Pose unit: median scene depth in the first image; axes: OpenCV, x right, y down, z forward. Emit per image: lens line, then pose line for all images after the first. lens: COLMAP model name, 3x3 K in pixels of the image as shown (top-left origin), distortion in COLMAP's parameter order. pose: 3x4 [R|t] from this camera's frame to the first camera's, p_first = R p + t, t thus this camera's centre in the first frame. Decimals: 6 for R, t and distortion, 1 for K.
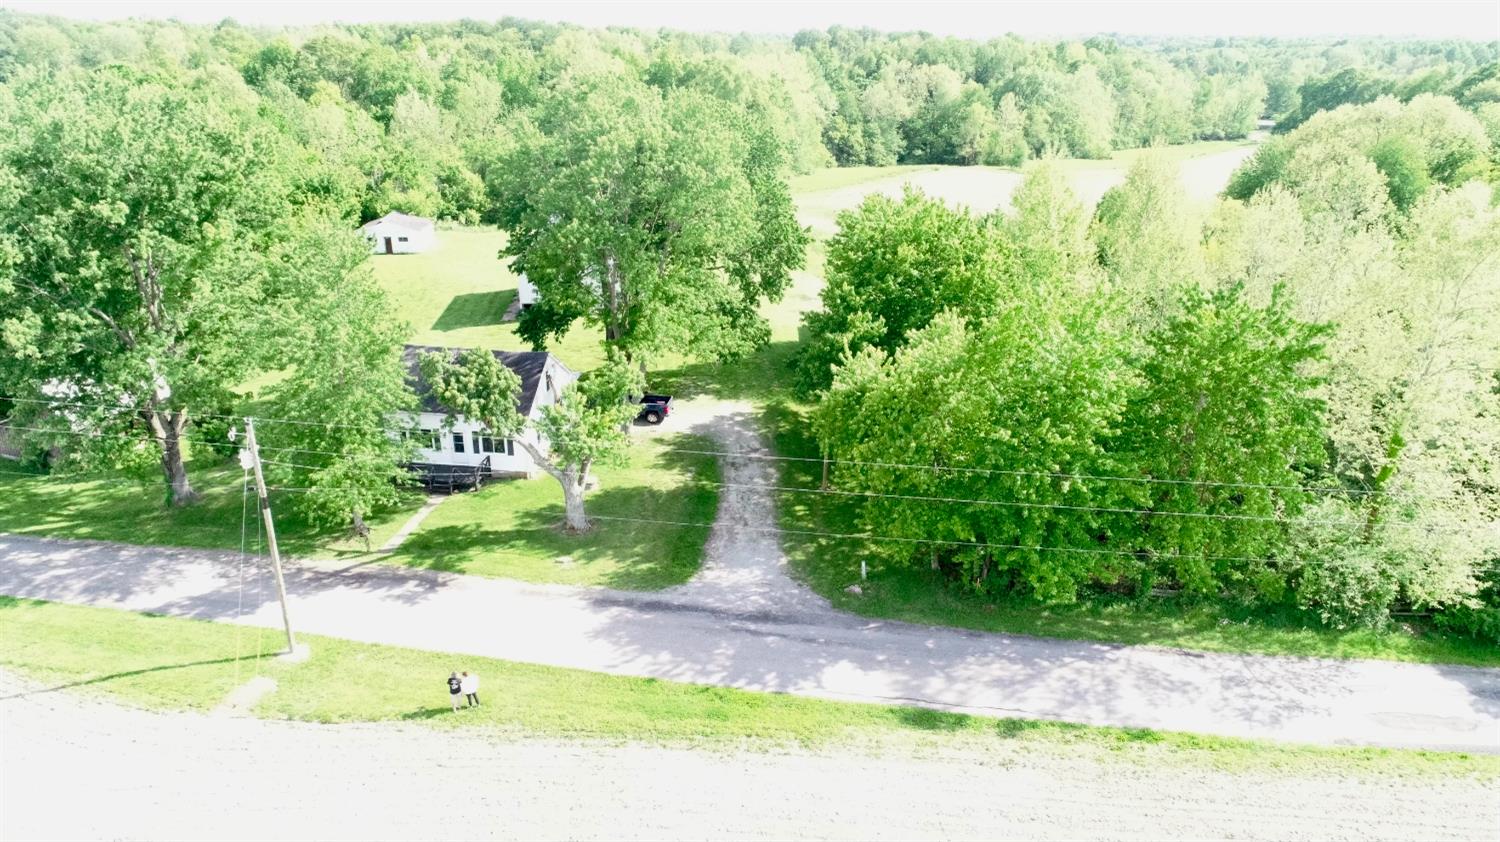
lens RADIAL K [[1001.1, 0, 747.9], [0, 1001.1, 439.4], [0, 0, 1]] dist [0.002392, 0.002205]
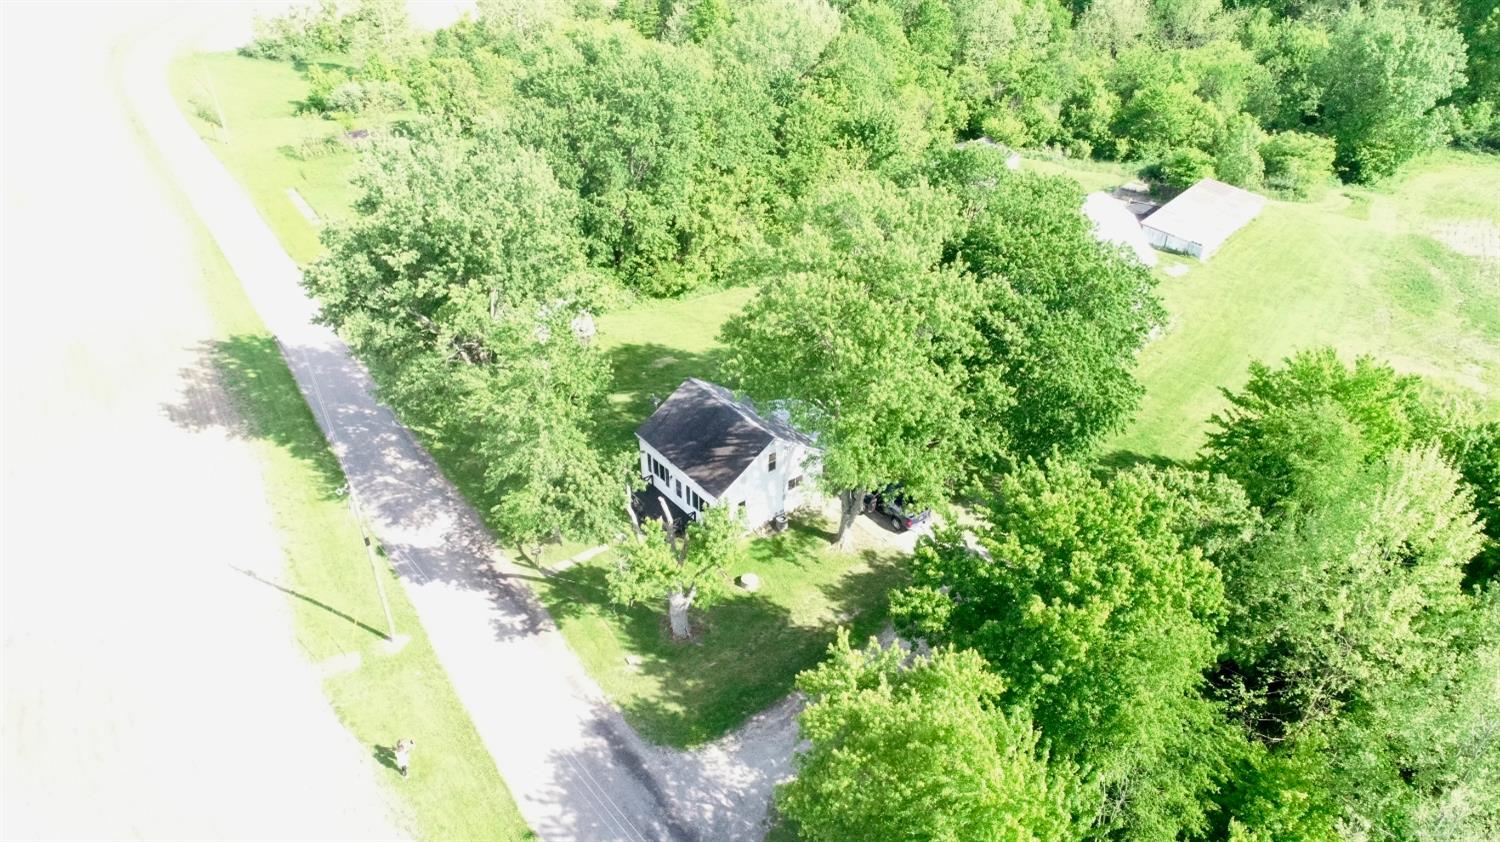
lens RADIAL K [[1001.1, 0, 747.9], [0, 1001.1, 439.4], [0, 0, 1]] dist [0.002392, 0.002205]
pose [[0.704474, 0.382636, -0.597751, 0.420845], [-0.267443, 0.923257, 0.275809, -0.395448], [0.657412, -0.034436, 0.752744, 0.271274]]
